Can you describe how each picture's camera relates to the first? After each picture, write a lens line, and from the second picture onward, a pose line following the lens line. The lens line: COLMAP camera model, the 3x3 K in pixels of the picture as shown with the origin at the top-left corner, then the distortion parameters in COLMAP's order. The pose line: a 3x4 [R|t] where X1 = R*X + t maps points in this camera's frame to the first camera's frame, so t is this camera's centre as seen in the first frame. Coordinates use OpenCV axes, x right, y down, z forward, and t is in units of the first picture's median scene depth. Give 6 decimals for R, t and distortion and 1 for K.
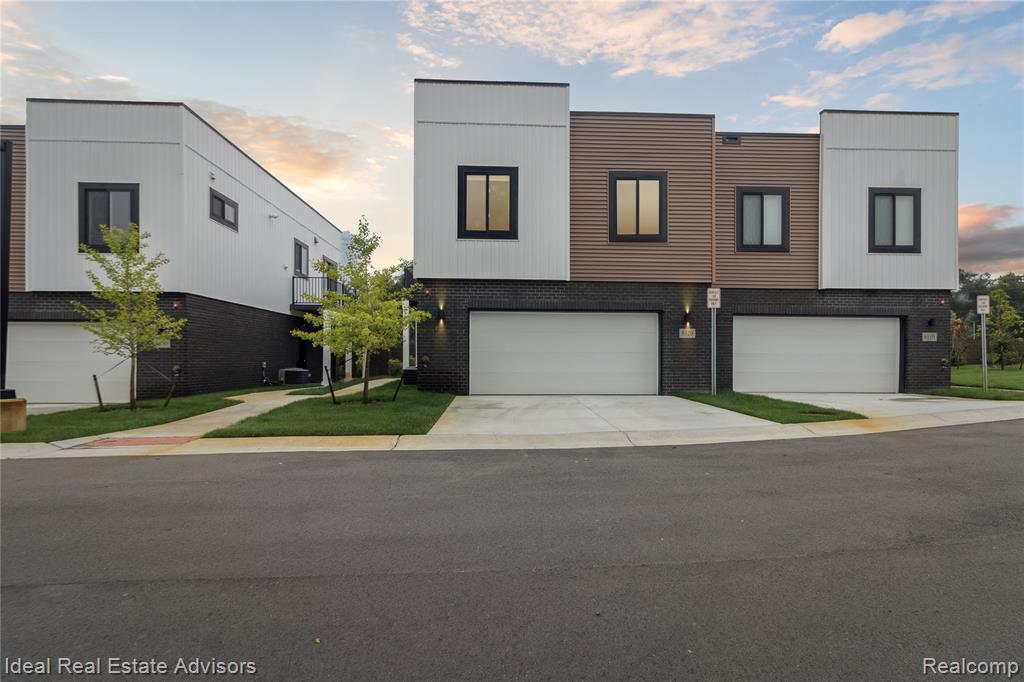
lens RADIAL K [[479.7, 0, 509.2], [0, 479.7, 346.6], [0, 0, 1]] dist [0.009357, -0.000858]
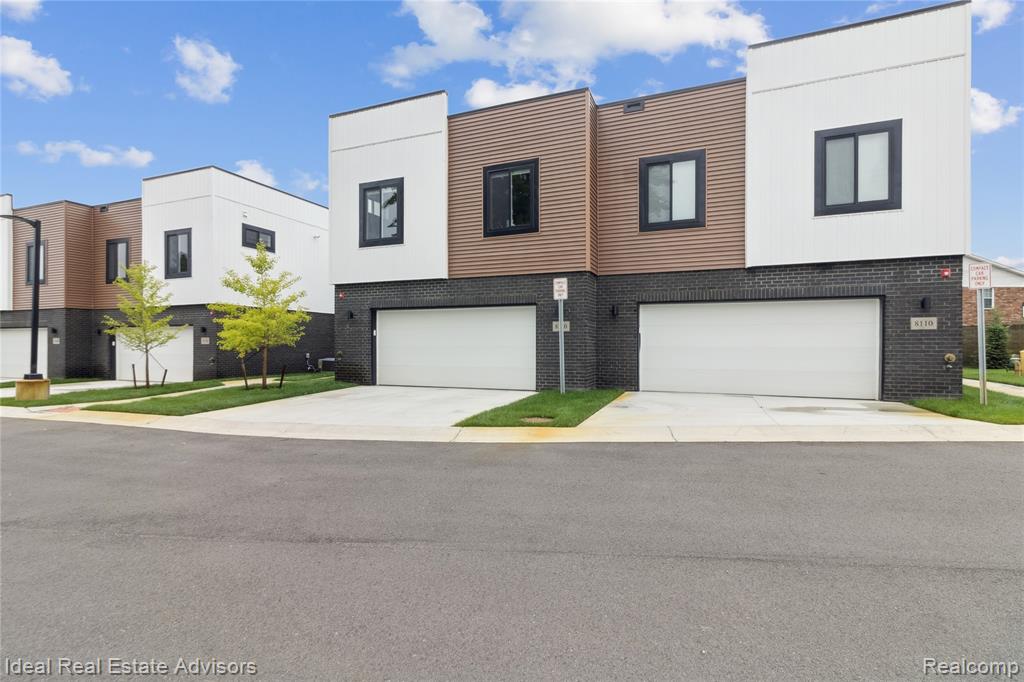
lens RADIAL K [[479.7, 0, 508.6], [0, 479.7, 340.7], [0, 0, 1]] dist [0.009357, -0.000858]
pose [[0.914829, -0.010674, -0.403700, 0.603743], [0.009501, 0.999943, -0.004909, 0.002865], [0.403729, 0.000655, 0.914878, 0.099150]]
